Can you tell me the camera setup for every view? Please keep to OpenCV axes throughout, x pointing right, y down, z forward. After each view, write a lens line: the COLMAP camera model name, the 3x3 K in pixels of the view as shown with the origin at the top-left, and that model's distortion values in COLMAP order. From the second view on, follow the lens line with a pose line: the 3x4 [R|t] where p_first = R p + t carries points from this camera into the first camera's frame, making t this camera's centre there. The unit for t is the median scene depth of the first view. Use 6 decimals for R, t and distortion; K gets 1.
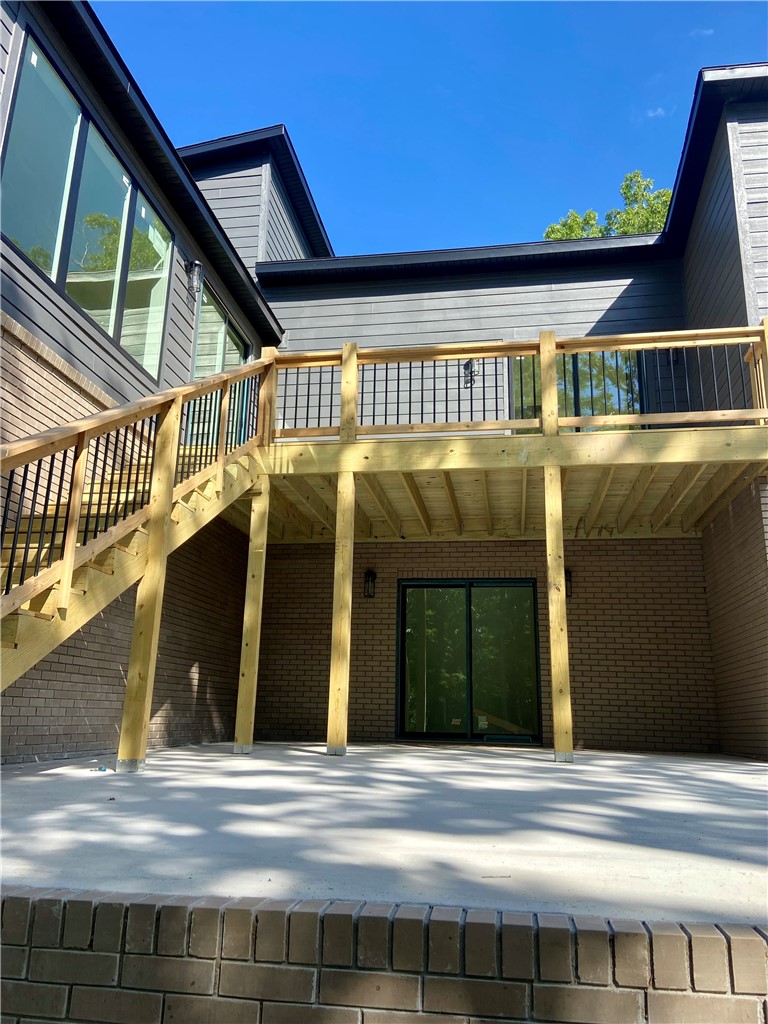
lens RADIAL K [[771.0, 0, 391.3], [0, 771.0, 503.6], [0, 0, 1]] dist [0.111226, -0.133545]
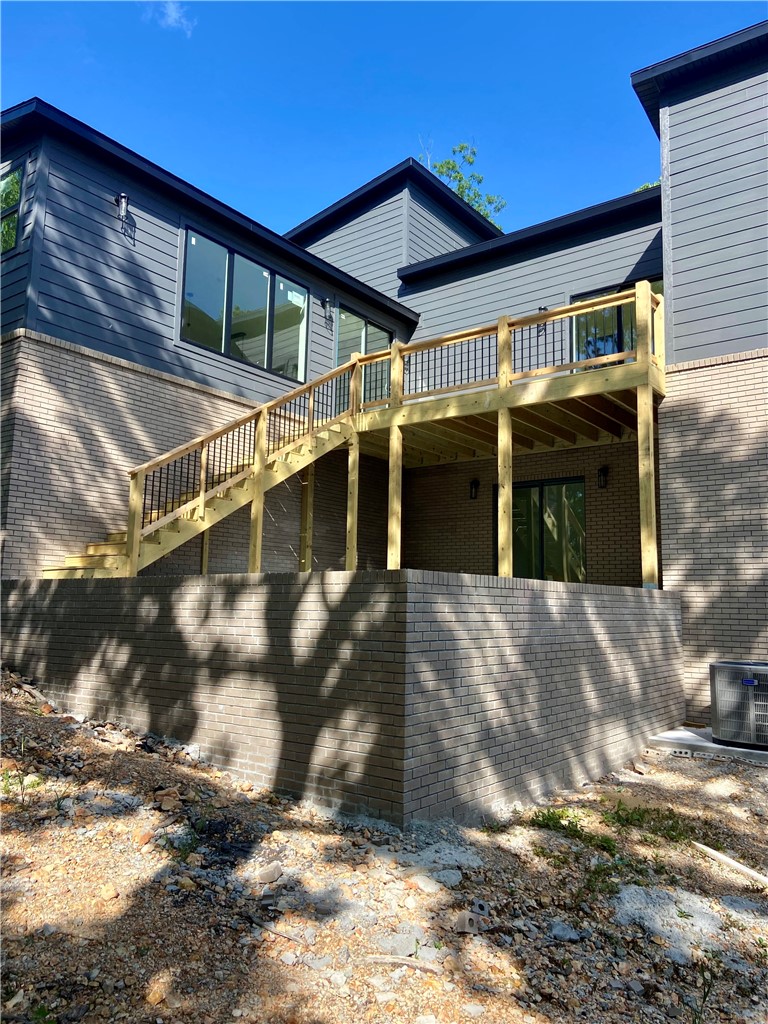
lens RADIAL K [[771.0, 0, 390.9], [0, 771.0, 506.3], [0, 0, 1]] dist [0.111226, -0.133545]
pose [[0.875308, -0.064652, -0.479224, 0.717740], [0.124886, 0.987626, 0.094865, -0.029699], [0.467161, -0.142884, 0.872551, -0.462755]]
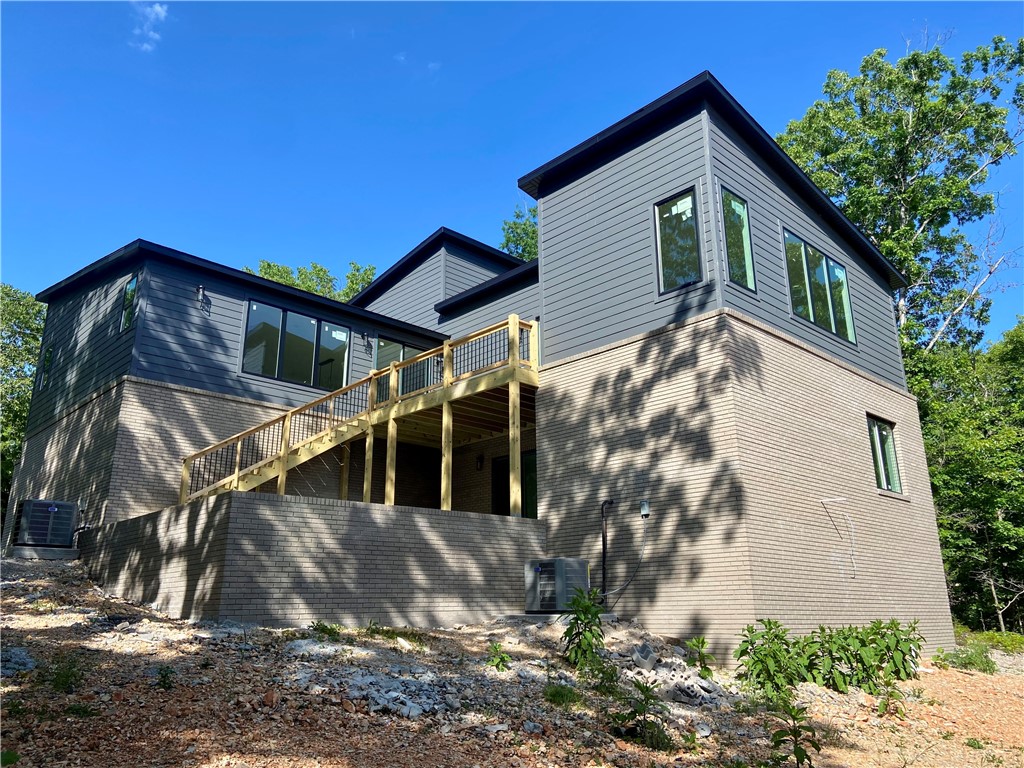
lens RADIAL K [[771.0, 0, 510.8], [0, 771.0, 389.6], [0, 0, 1]] dist [0.111226, -0.133545]
pose [[0.784820, -0.194499, -0.588411, 1.638145], [0.185069, 0.979705, -0.076997, 0.121232], [0.591445, -0.048468, 0.804887, -0.671336]]
